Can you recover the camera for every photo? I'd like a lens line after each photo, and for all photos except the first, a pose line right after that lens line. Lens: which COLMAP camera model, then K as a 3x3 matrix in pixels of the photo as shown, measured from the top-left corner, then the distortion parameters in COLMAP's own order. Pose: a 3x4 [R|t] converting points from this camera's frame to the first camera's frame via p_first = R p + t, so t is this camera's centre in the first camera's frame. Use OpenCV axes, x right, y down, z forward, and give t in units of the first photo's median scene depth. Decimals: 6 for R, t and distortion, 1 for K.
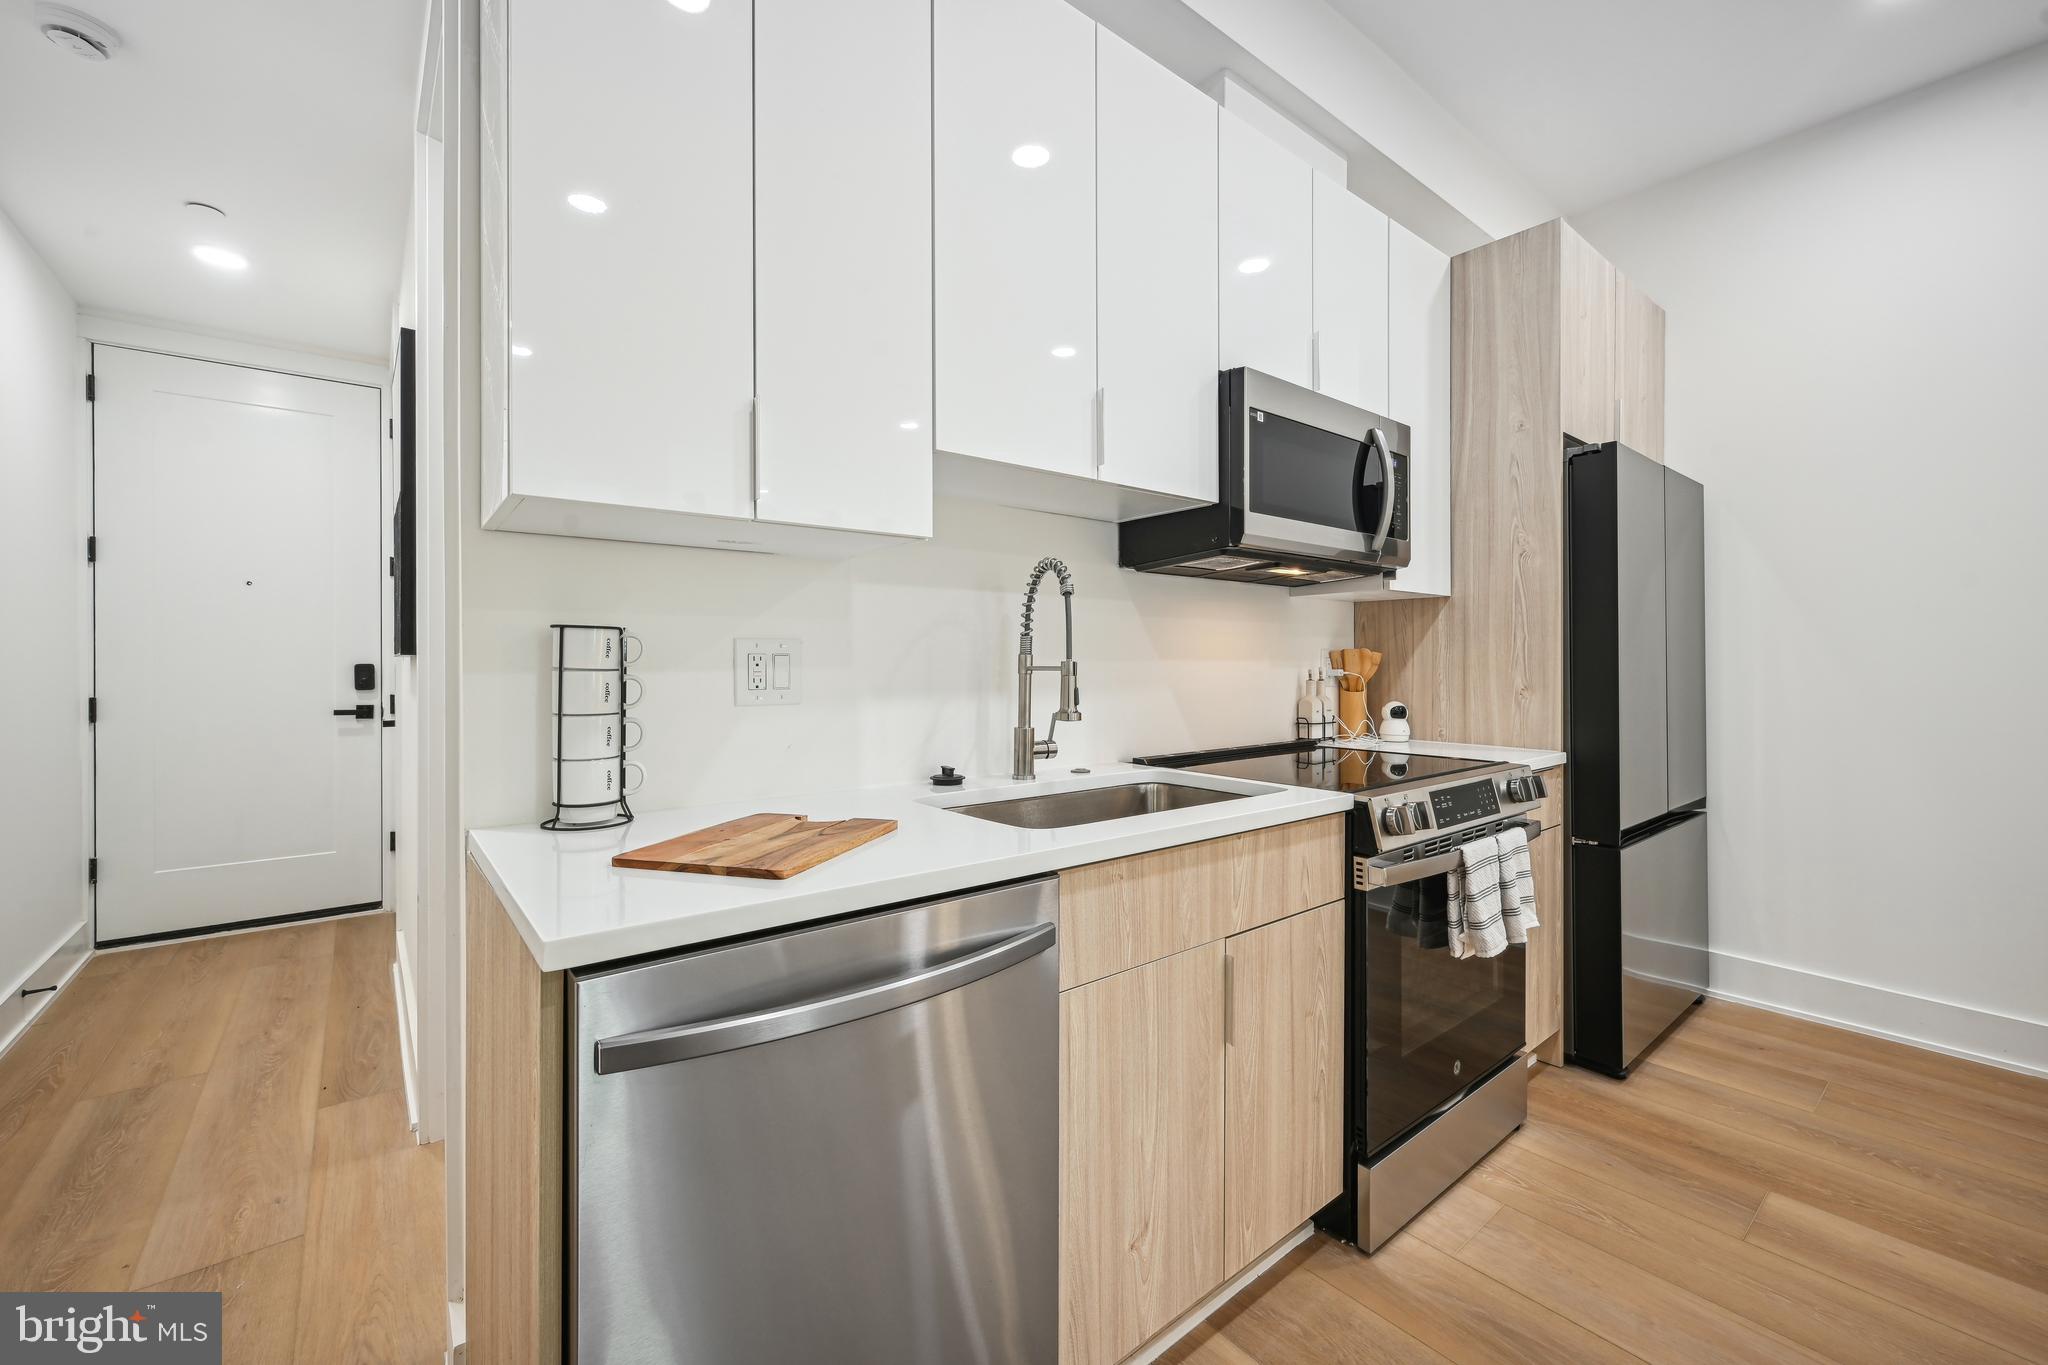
lens RADIAL K [[838.0, 0, 1074.9], [0, 838.0, 663.2], [0, 0, 1]] dist [-0.000610, 0.001480]
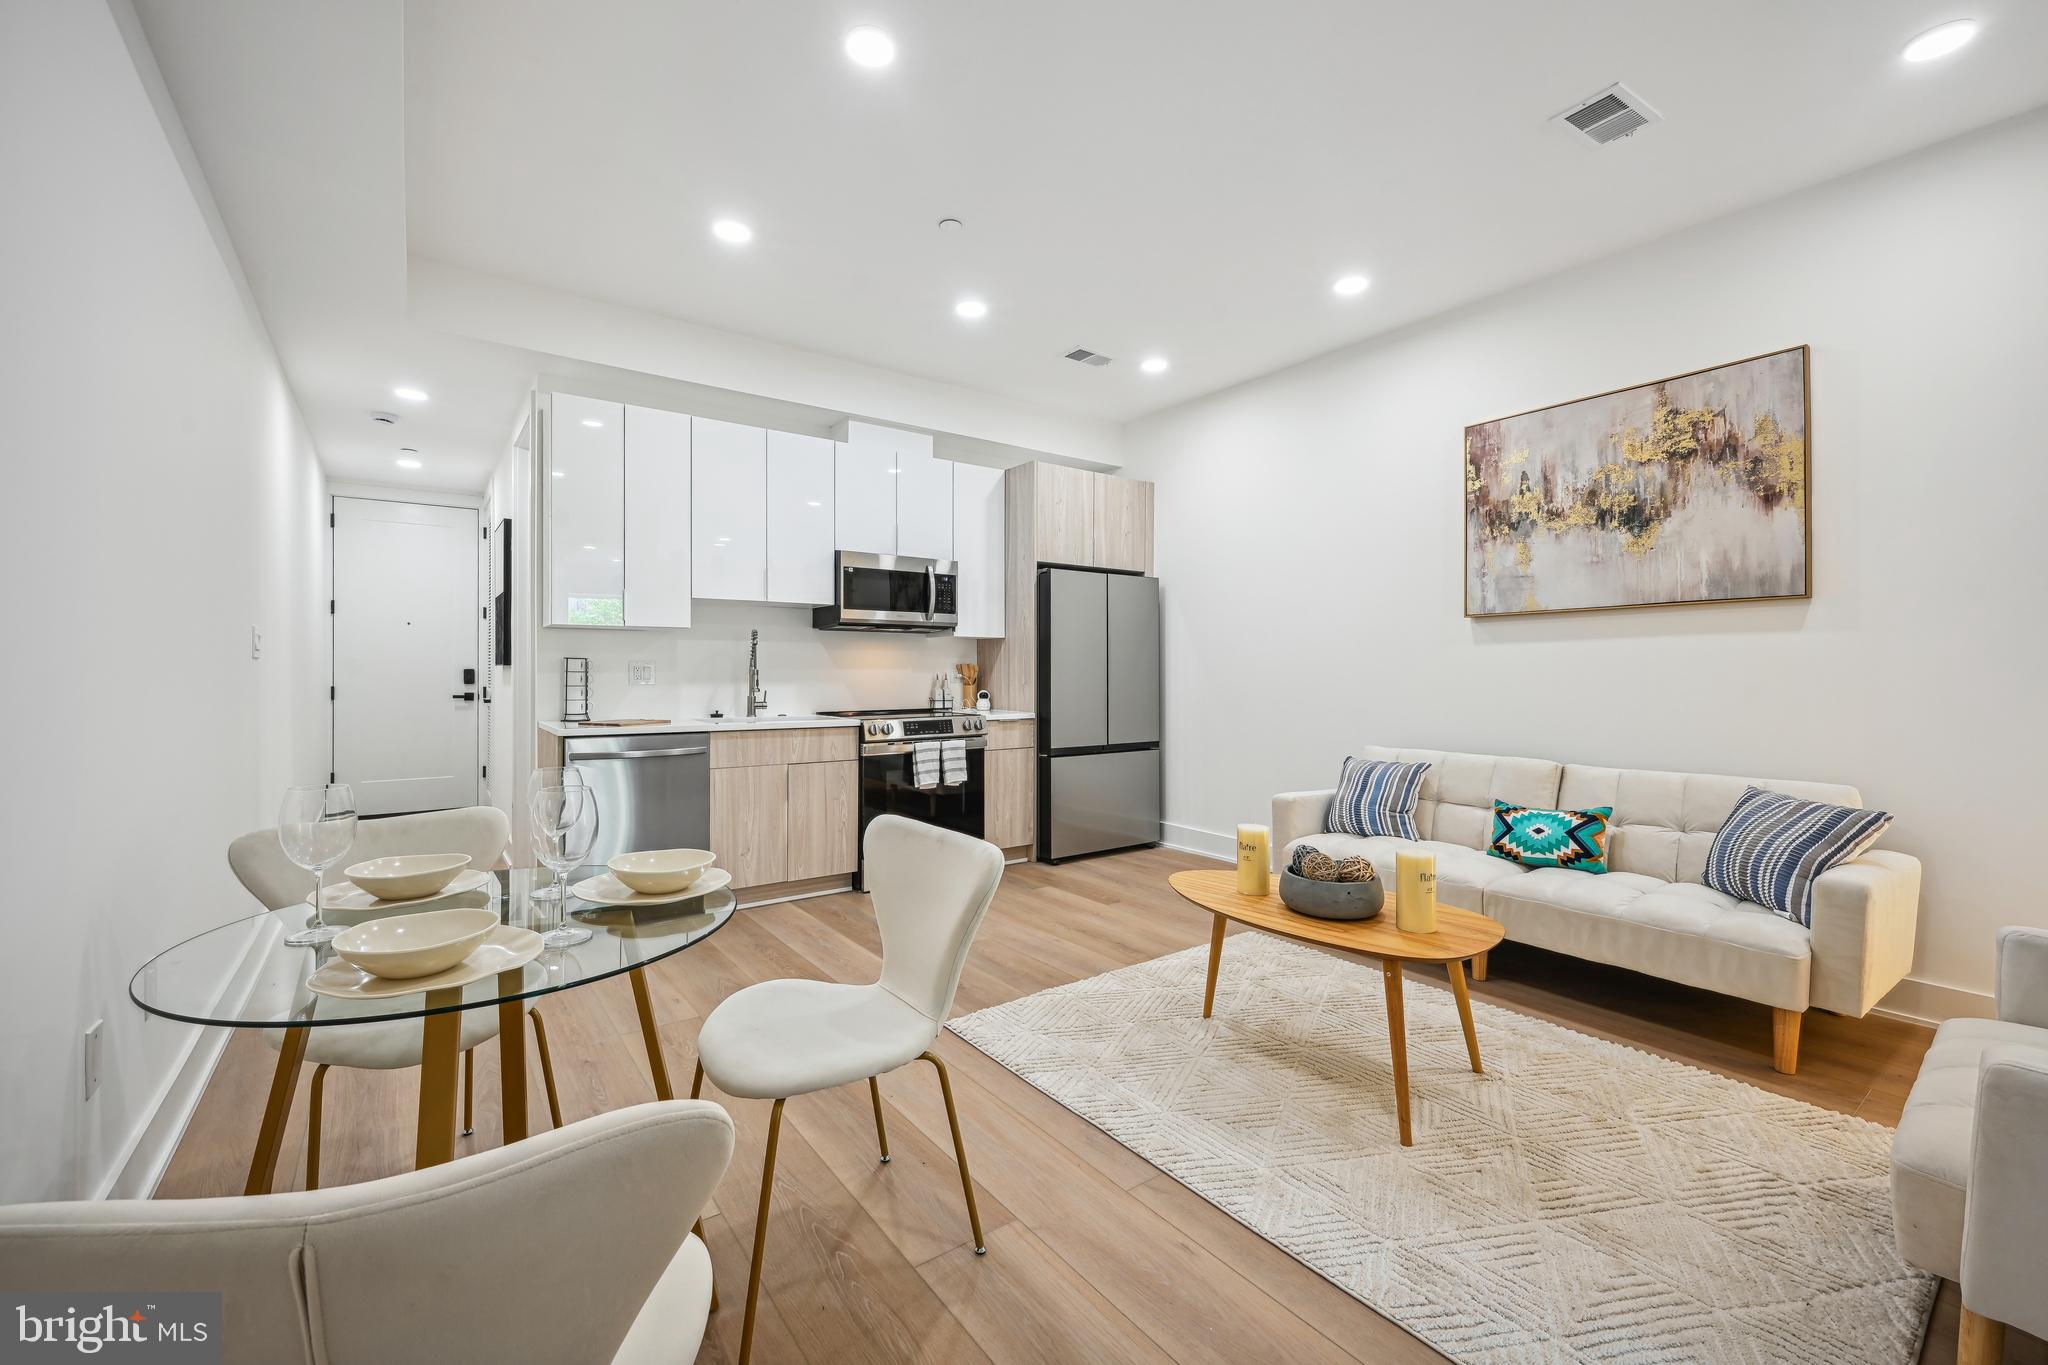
lens RADIAL K [[838.0, 0, 1071.5], [0, 838.0, 678.2], [0, 0, 1]] dist [-0.000610, 0.001480]
pose [[0.999272, 0.005113, -0.037820, 1.098312], [-0.004774, 0.999948, 0.009048, -0.003919], [0.037864, -0.008861, 0.999244, -1.625168]]
